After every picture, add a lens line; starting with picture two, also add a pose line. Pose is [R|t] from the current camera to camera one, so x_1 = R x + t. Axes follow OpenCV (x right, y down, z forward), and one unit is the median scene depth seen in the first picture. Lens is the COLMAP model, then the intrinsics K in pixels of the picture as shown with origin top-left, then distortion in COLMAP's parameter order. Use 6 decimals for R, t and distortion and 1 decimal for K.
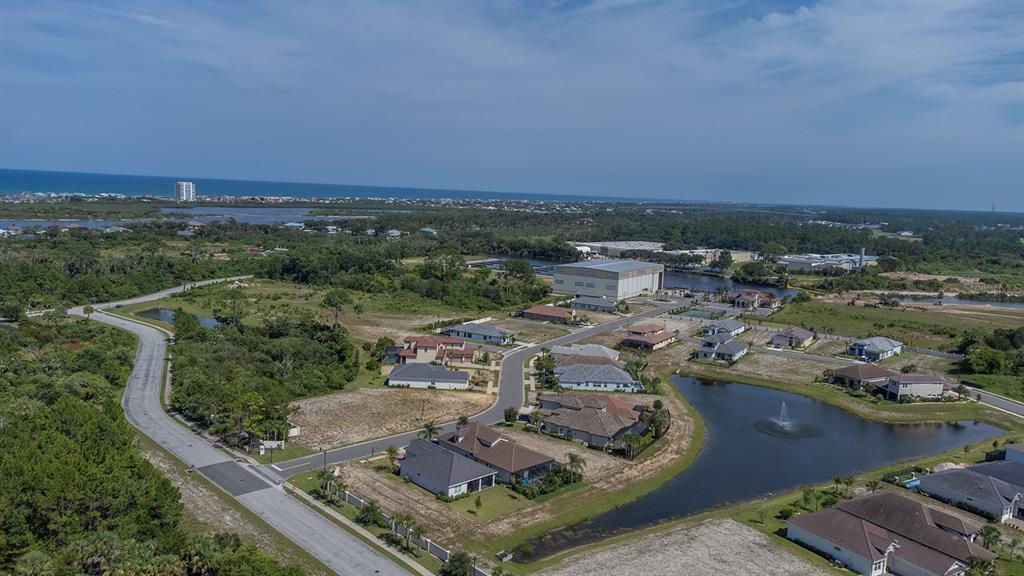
lens RADIAL K [[755.2, 0, 512.0], [0, 755.2, 288.0], [0, 0, 1]] dist [0.029021, 0.052511]
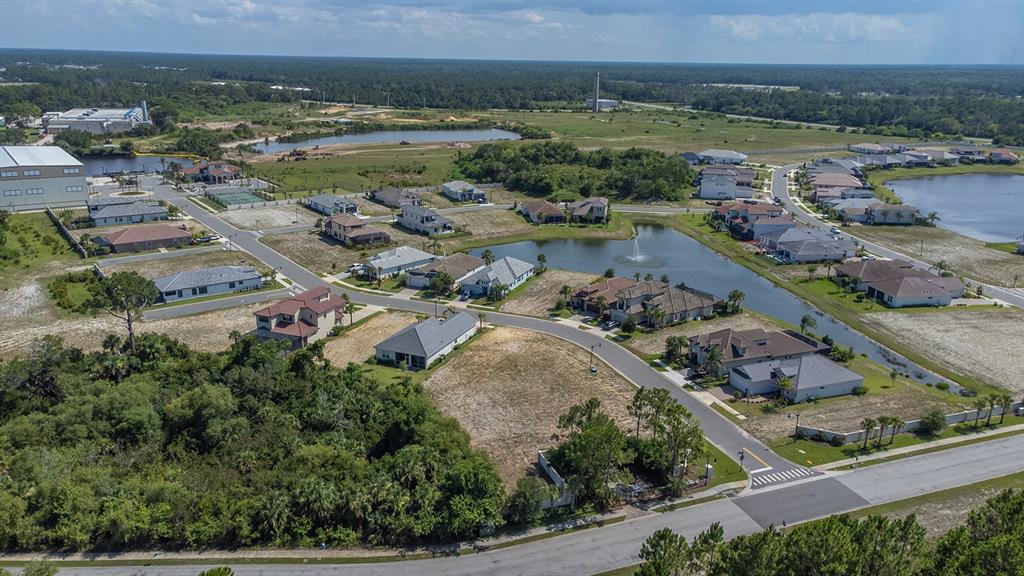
lens RADIAL K [[755.2, 0, 512.0], [0, 755.2, 288.0], [0, 0, 1]] dist [0.029021, 0.052511]
pose [[0.380444, -0.302962, 0.873771, -0.707983], [0.120447, 0.953002, 0.277991, -0.120399], [-0.916927, -0.000516, 0.399055, 0.656798]]
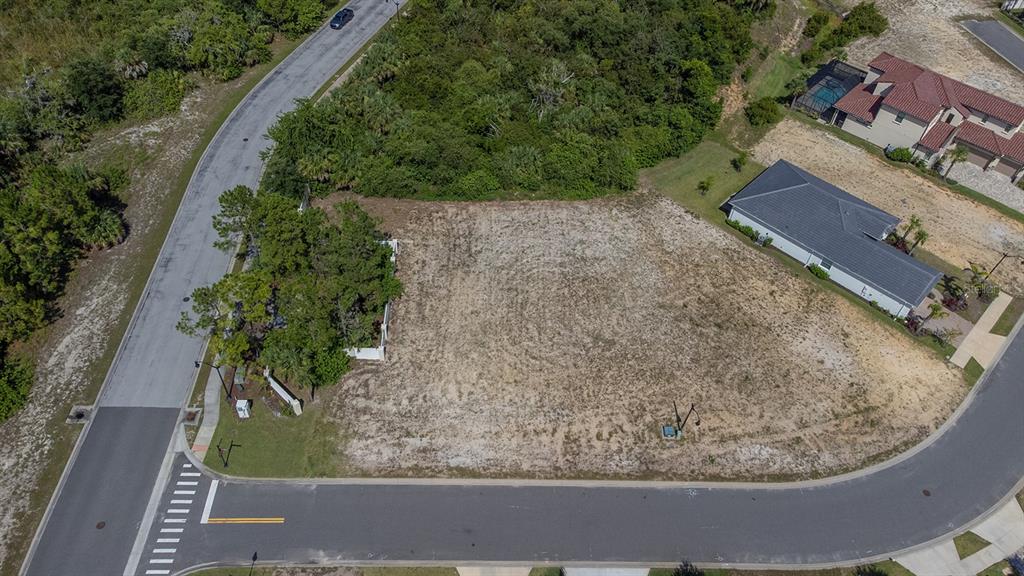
lens RADIAL K [[755.2, 0, 512.0], [0, 755.2, 288.0], [0, 0, 1]] dist [0.029021, 0.052511]
pose [[0.733997, 0.496340, -0.463568, -0.034340], [-0.108860, 0.759724, 0.641069, -0.102200], [0.670372, -0.420078, 0.611667, 0.639924]]
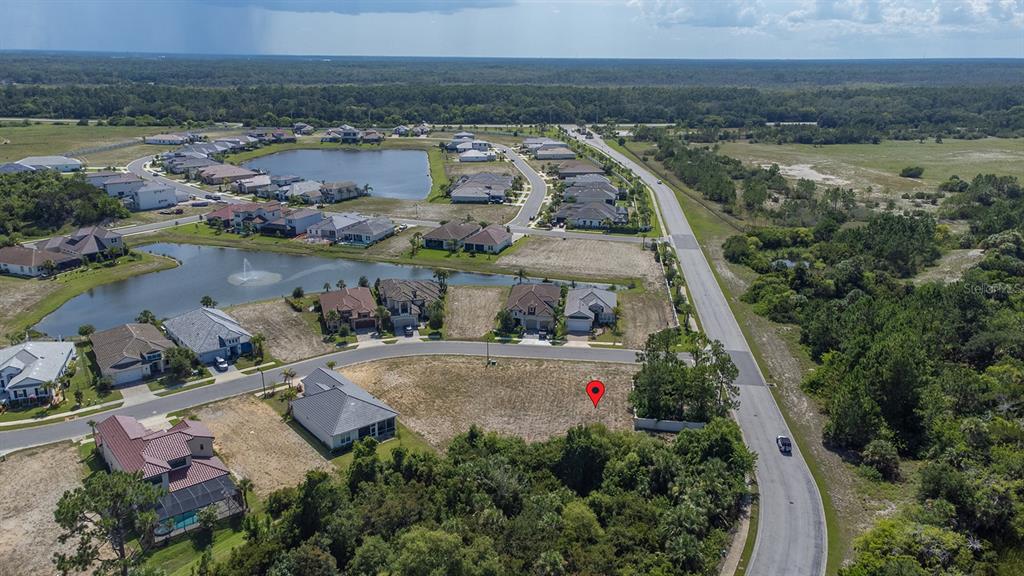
lens RADIAL K [[755.2, 0, 512.0], [0, 755.2, 288.0], [0, 0, 1]] dist [0.029021, 0.052511]
pose [[-0.625753, -0.273588, 0.730468, -0.620413], [0.069134, 0.913333, 0.401301, -0.200384], [-0.776951, 0.301616, -0.552607, 1.219416]]
